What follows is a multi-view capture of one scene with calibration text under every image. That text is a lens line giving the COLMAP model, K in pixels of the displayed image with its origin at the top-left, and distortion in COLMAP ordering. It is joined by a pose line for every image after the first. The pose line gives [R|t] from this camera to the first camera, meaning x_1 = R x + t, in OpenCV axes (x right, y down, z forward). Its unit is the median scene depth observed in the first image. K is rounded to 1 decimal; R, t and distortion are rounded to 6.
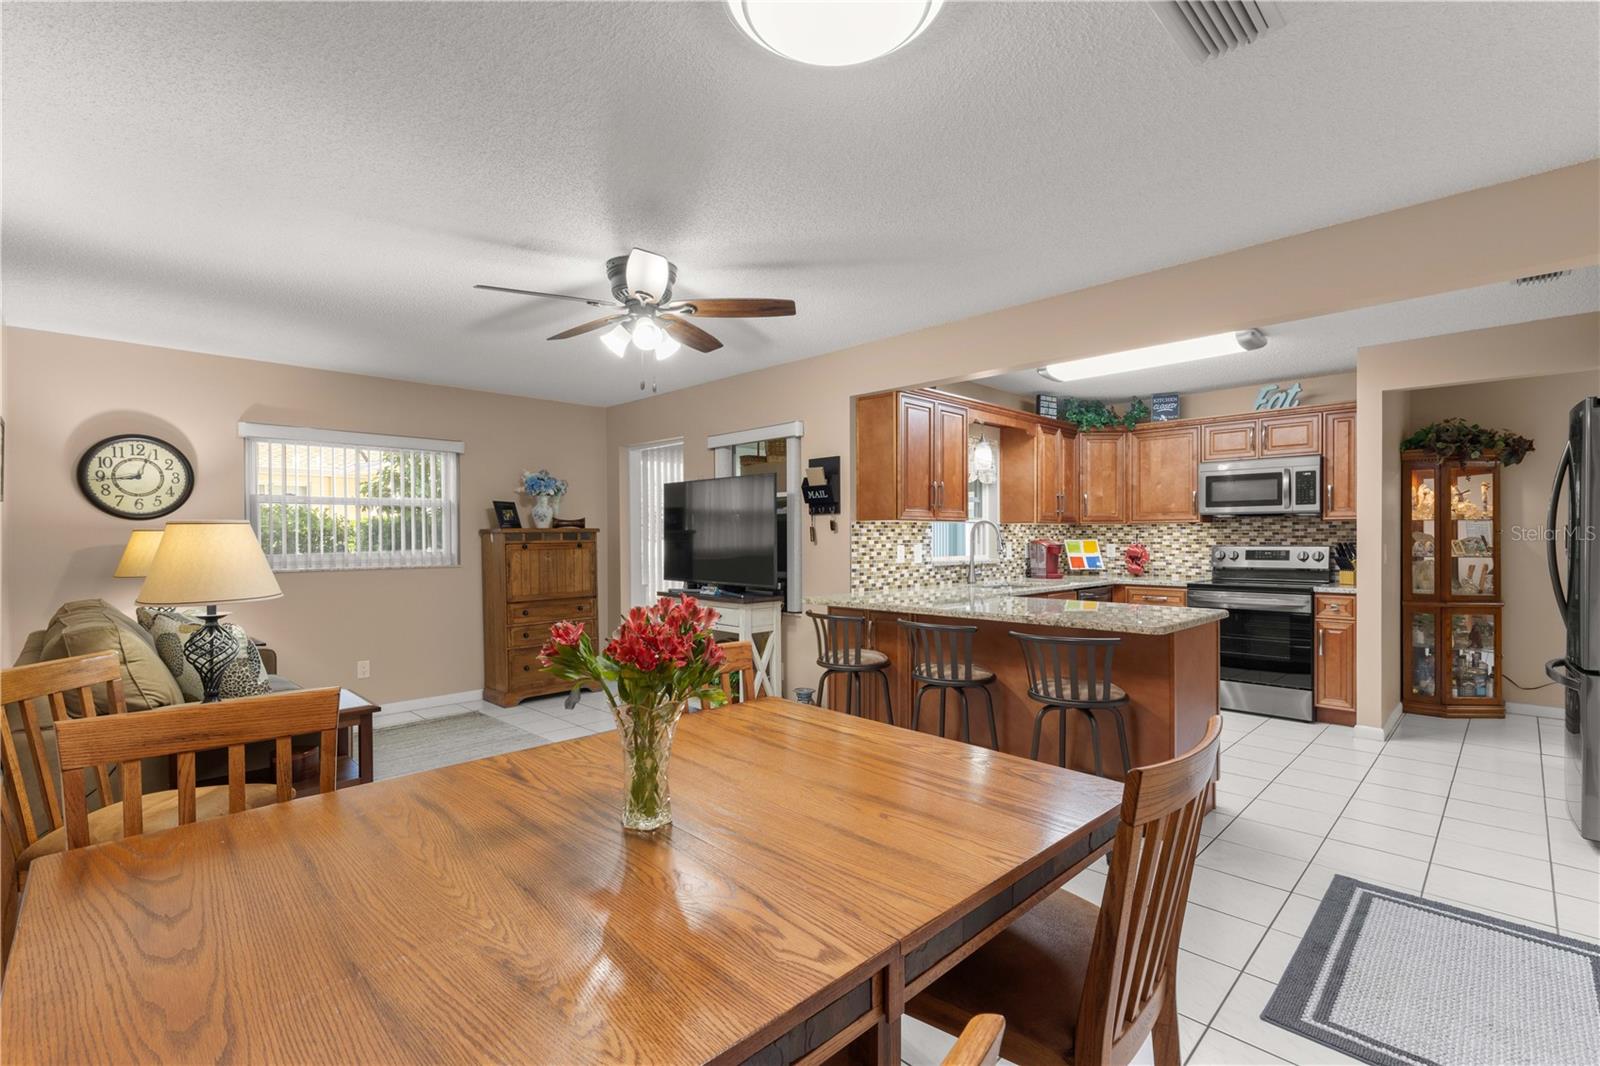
lens RADIAL K [[720.1, 0, 792.9], [0, 720.1, 540.8], [0, 0, 1]] dist [0.009450, -0.002330]
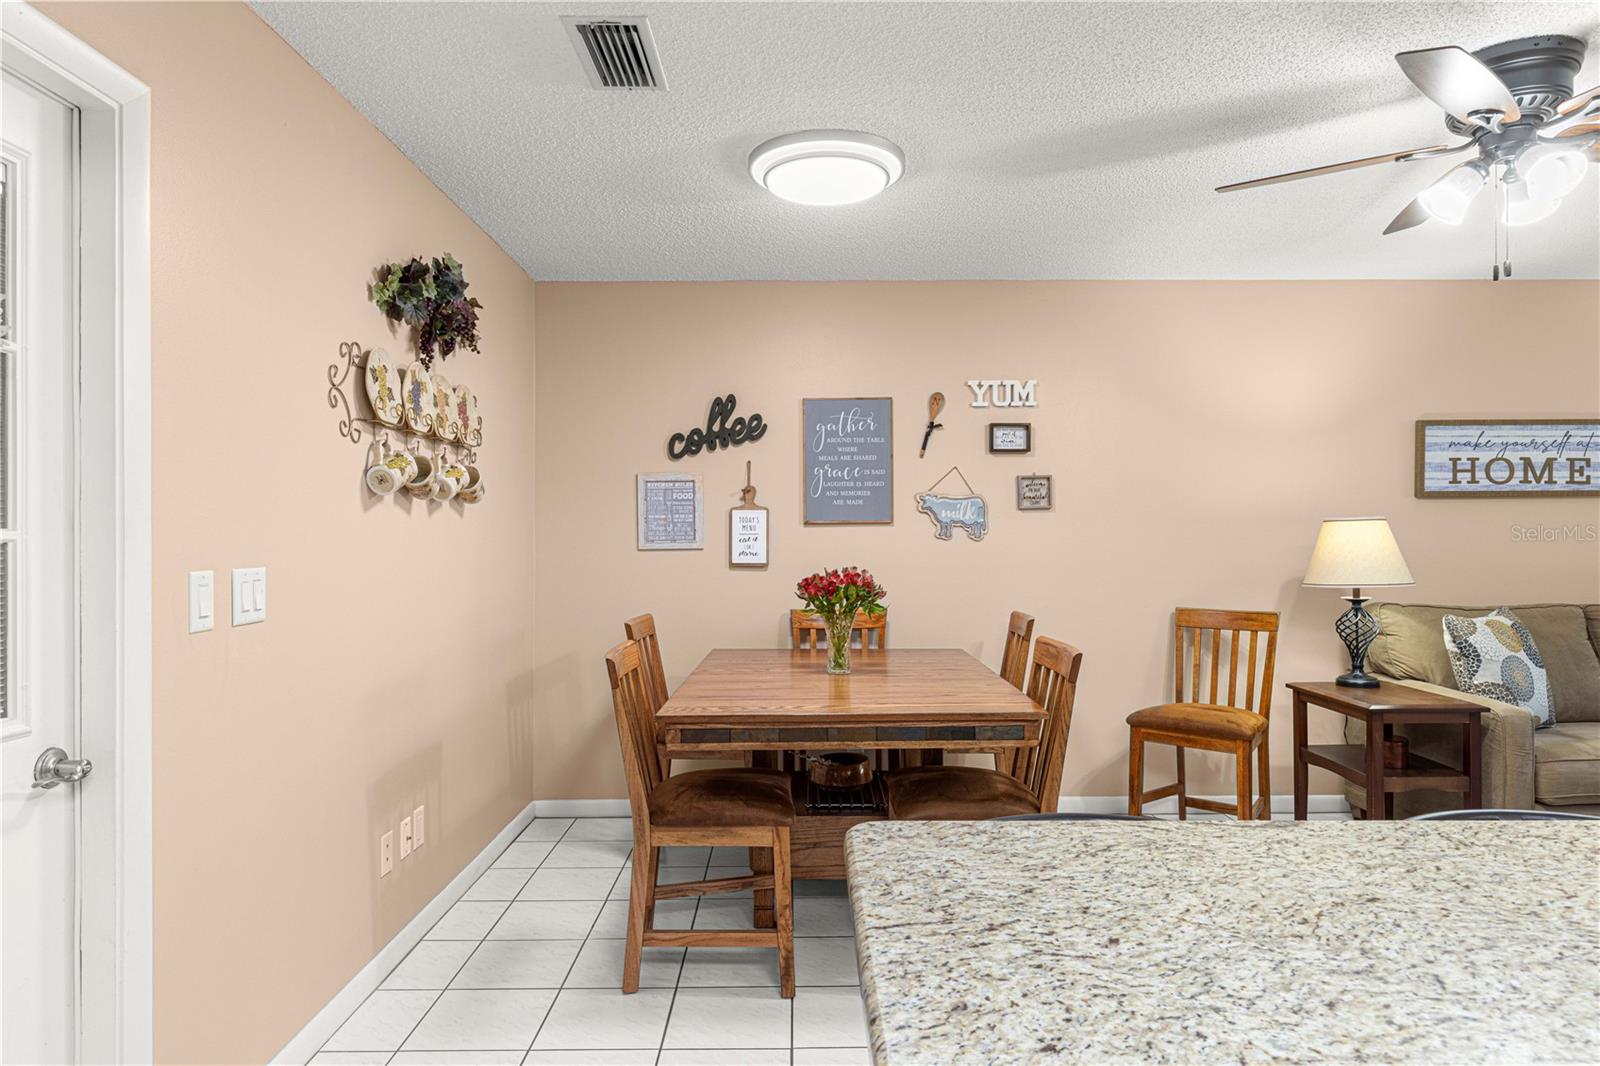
lens RADIAL K [[961.5, 0, 795.6], [0, 961.5, 538.0], [0, 0, 1]] dist [-0.003567, 0.005549]
pose [[-0.704885, 0.008585, -0.709270, 0.446650], [0.001353, 0.999941, 0.010759, -0.006147], [0.709320, 0.006624, -0.704855, 0.693917]]
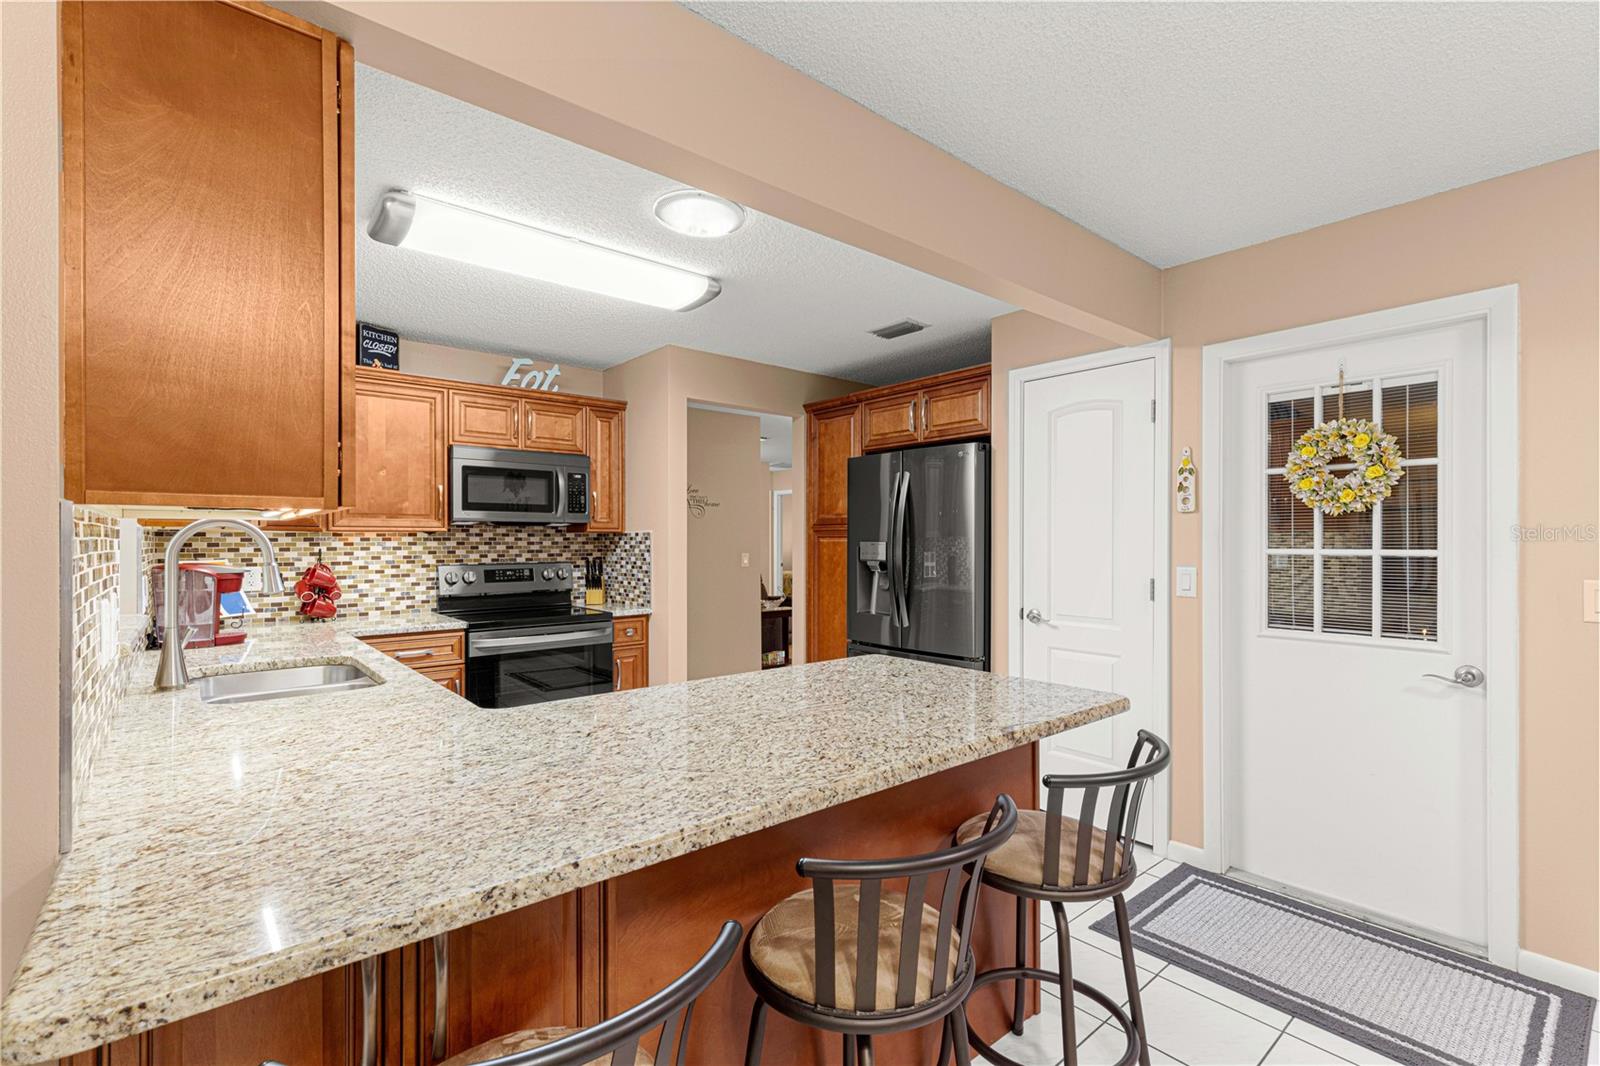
lens RADIAL K [[720.1, 0, 796.8], [0, 720.1, 538.3], [0, 0, 1]] dist [0.009450, -0.002330]
pose [[0.081962, 0.006993, 0.996611, -0.099988], [0.007087, 0.999946, -0.007599, -0.013012], [-0.996610, 0.007686, 0.081908, 0.677152]]
